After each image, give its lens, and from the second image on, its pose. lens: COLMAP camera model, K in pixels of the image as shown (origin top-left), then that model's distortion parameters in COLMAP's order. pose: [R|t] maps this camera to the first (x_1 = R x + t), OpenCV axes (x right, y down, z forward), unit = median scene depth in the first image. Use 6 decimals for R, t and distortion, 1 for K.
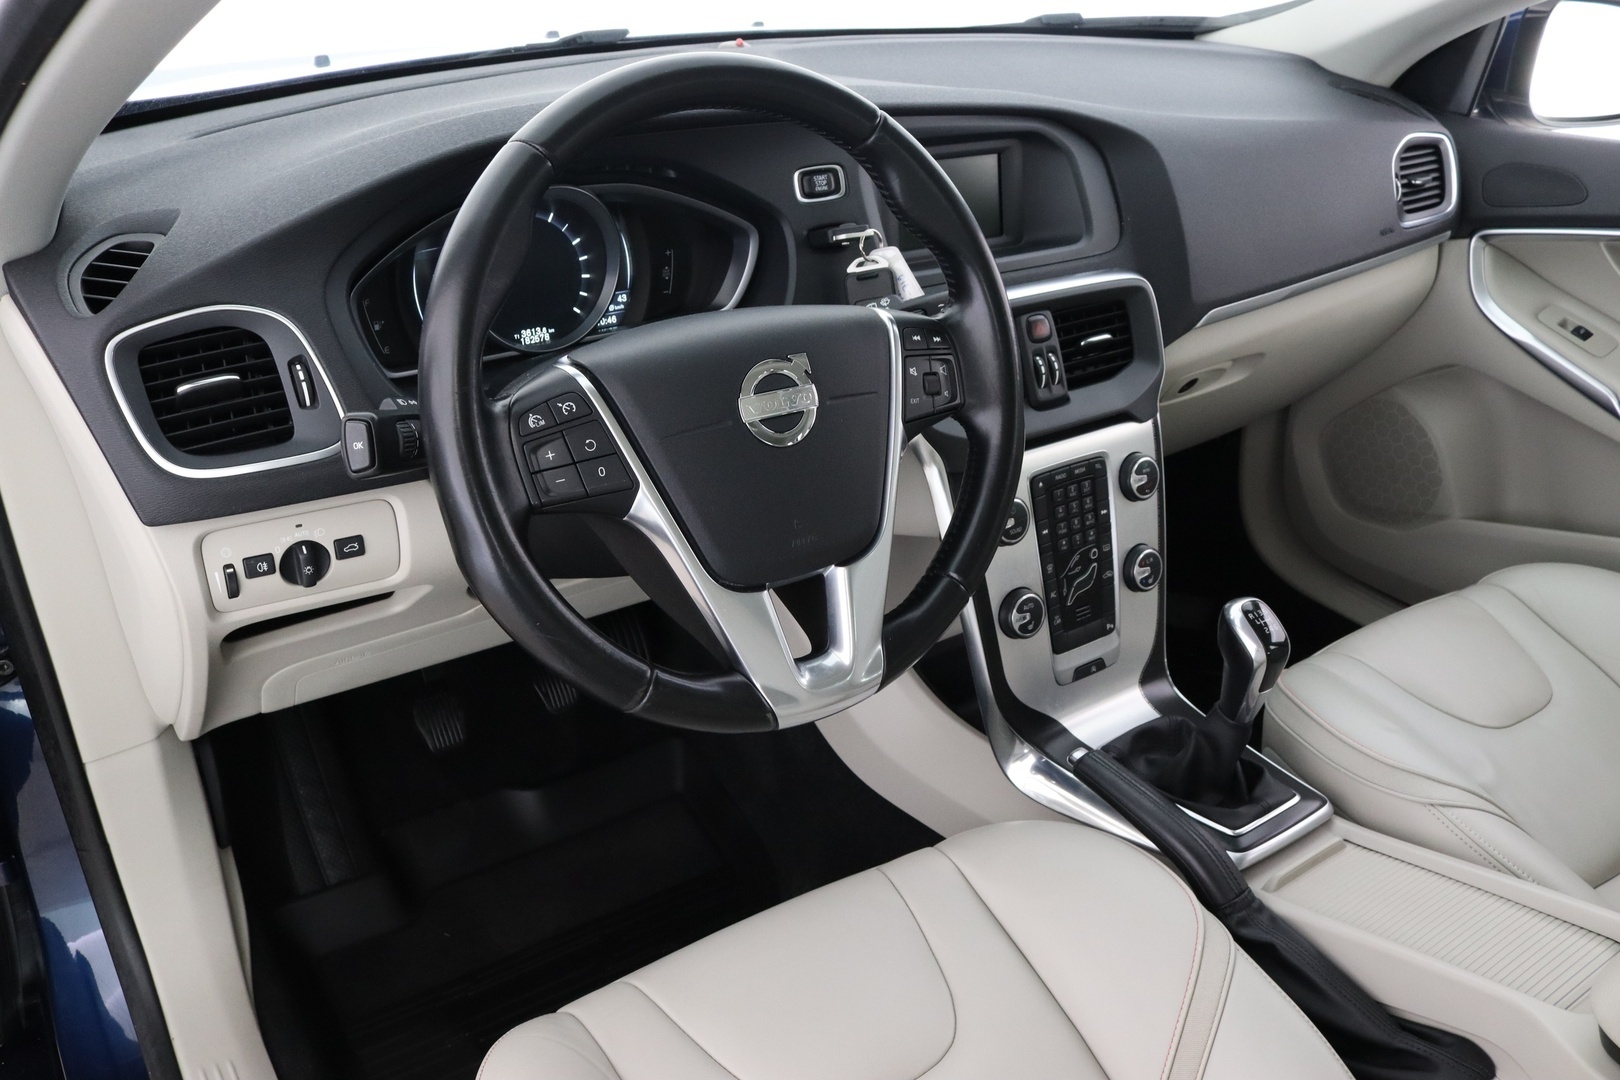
lens RADIAL K [[1306.3, 0, 786.6], [0, 1306.3, 565.7], [0, 0, 1]] dist [-0.160099, 0.122699]
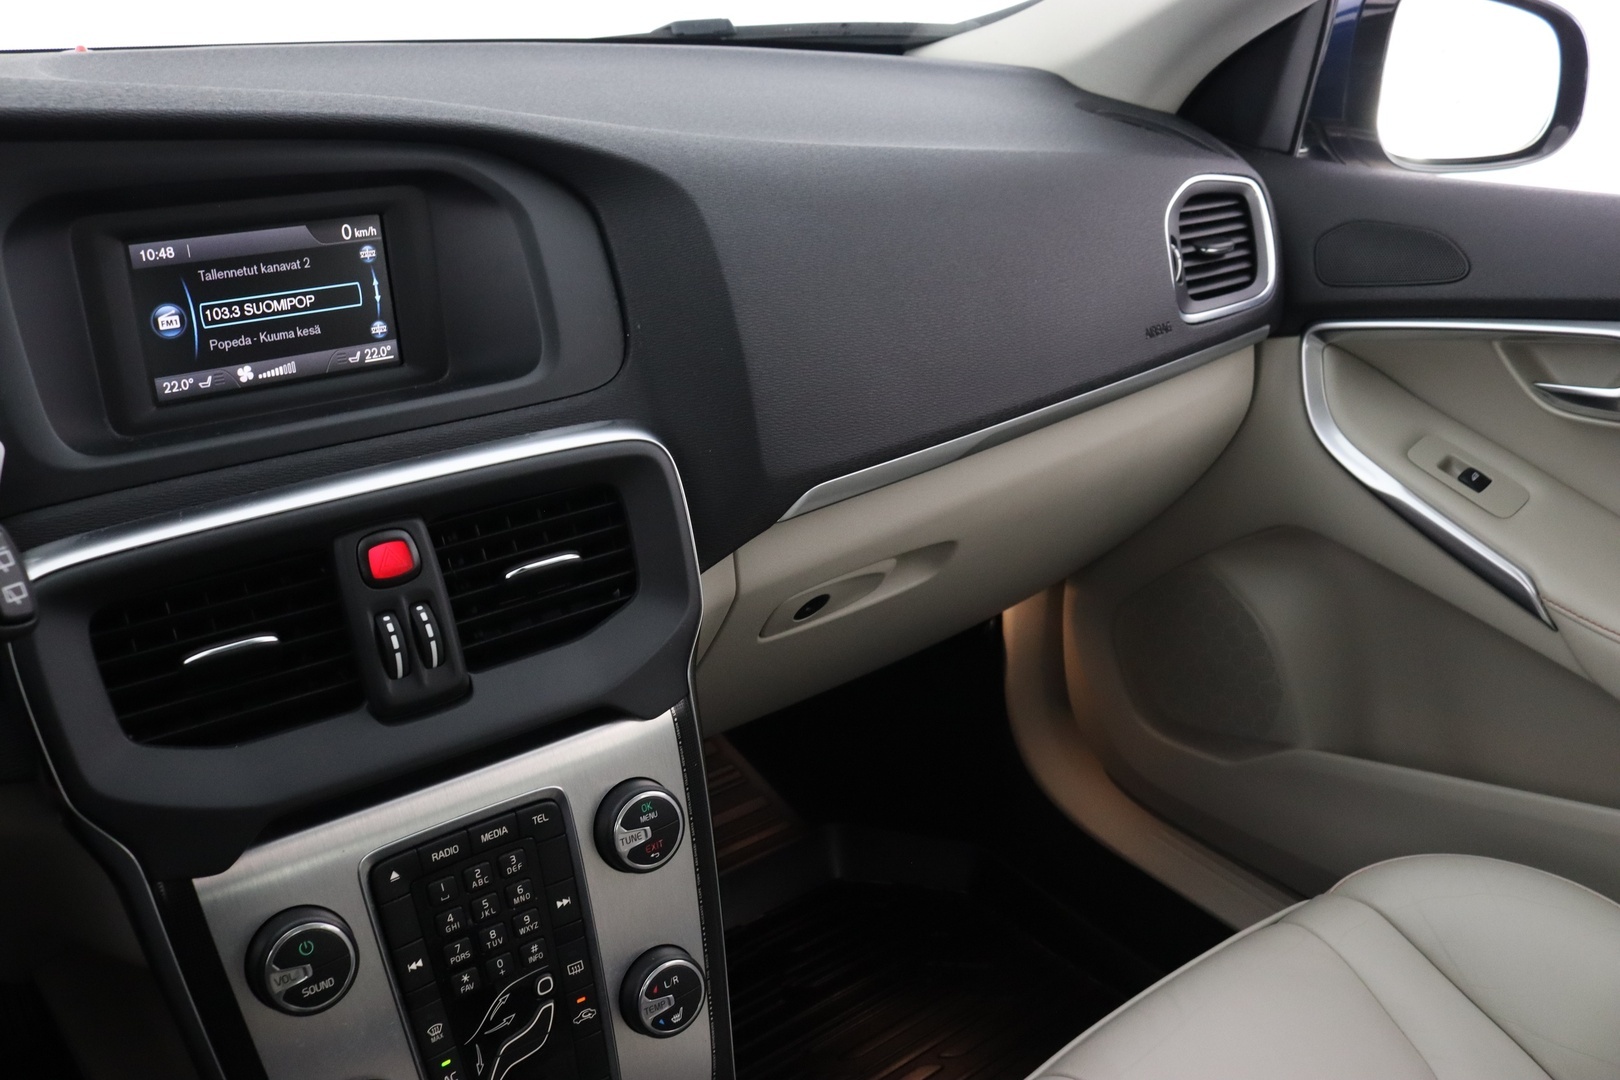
lens RADIAL K [[1306.3, 0, 786.6], [0, 1306.3, 565.7], [0, 0, 1]] dist [-0.160099, 0.122699]
pose [[0.997393, -0.022278, 0.068633, 0.293663], [0.026765, 0.997516, -0.065162, -0.135370], [-0.067011, 0.066829, 0.995512, 0.467049]]
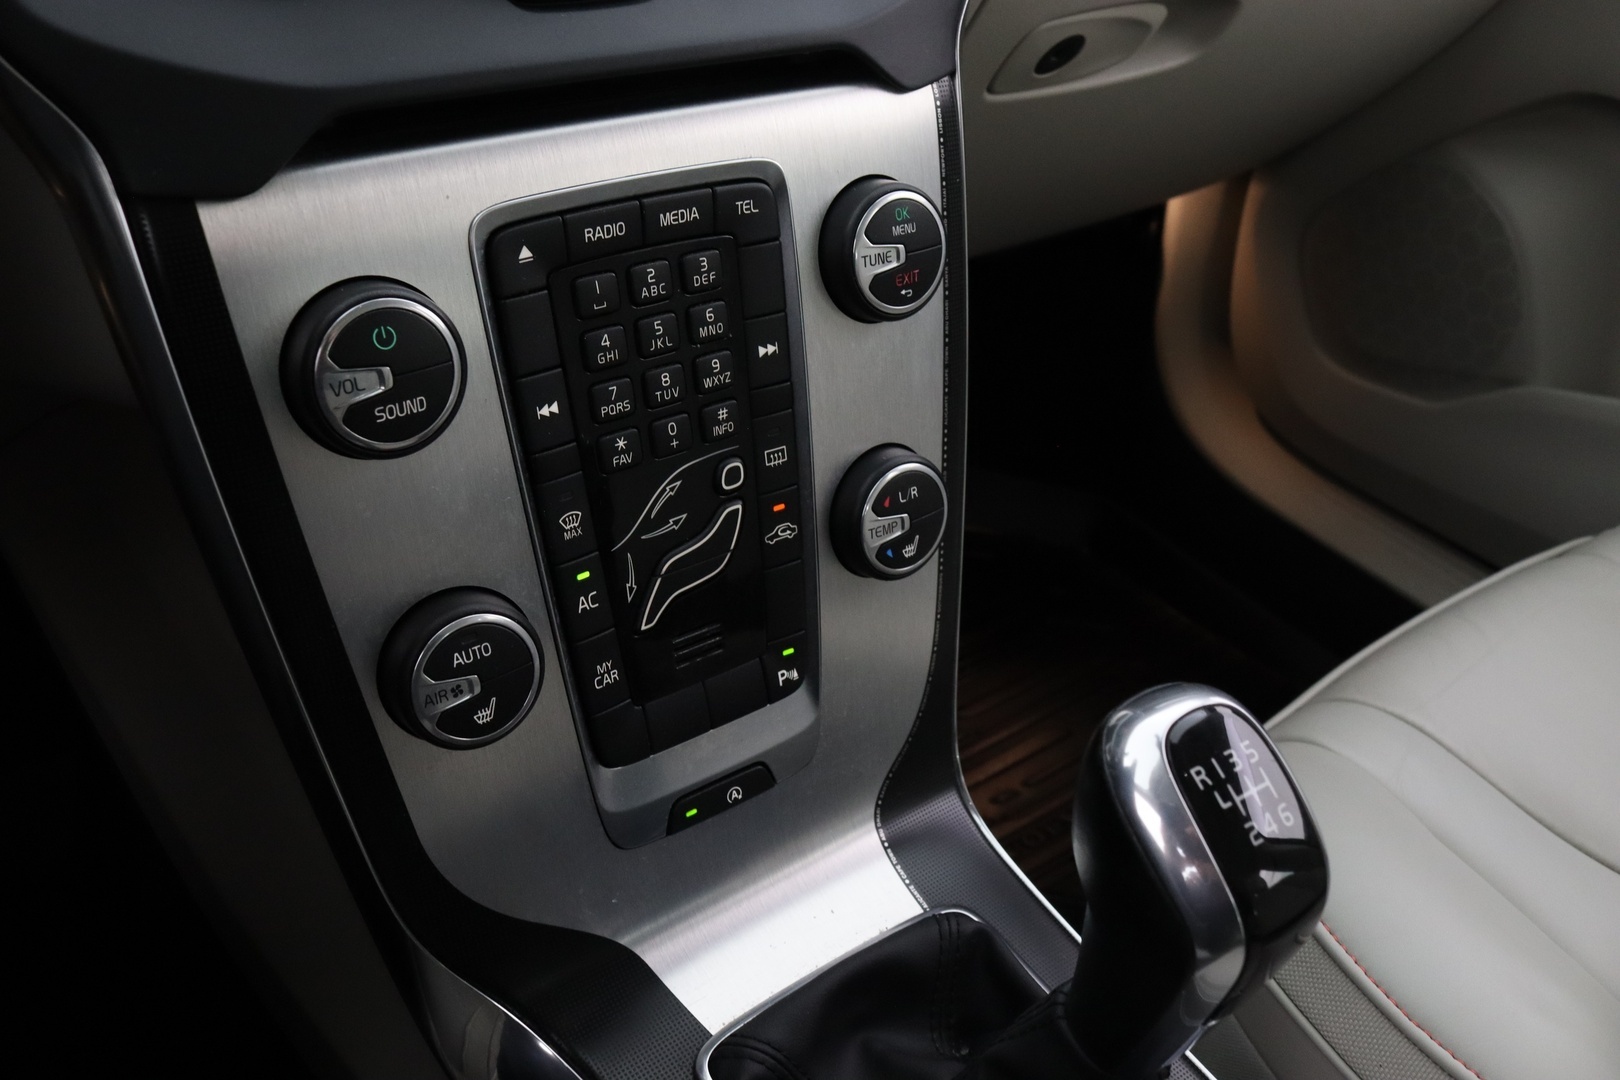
lens RADIAL K [[1332.9, 0, 810.0], [0, 1332.9, 540.0], [0, 0, 1]] dist [-0.133994, 0.000347]
pose [[0.995450, 0.025544, 0.091798, 0.220272], [-0.036236, 0.992498, 0.116766, -0.032597], [-0.088127, -0.119561, 0.988908, 0.639844]]
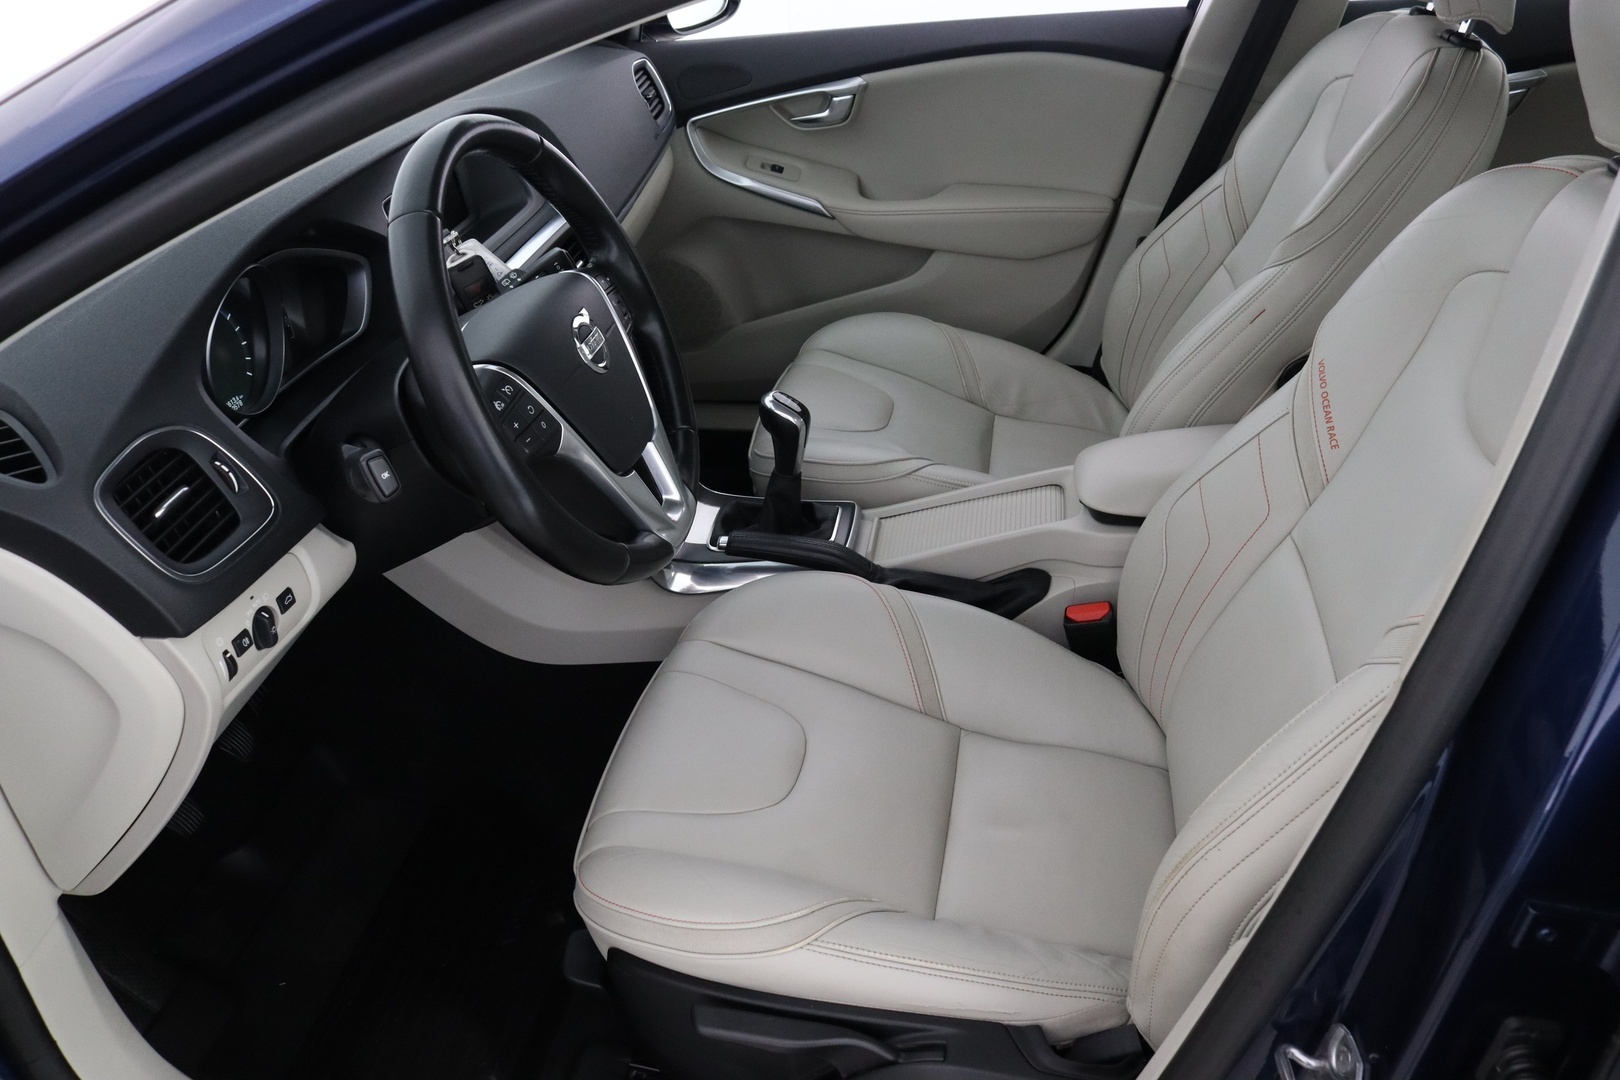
lens RADIAL K [[1306.3, 0, 786.6], [0, 1306.3, 565.7], [0, 0, 1]] dist [-0.160099, 0.122699]
pose [[0.684092, -0.425840, 0.592180, -0.511841], [0.403841, 0.897212, 0.178669, -0.047981], [-0.607396, 0.116920, 0.785748, -0.131544]]
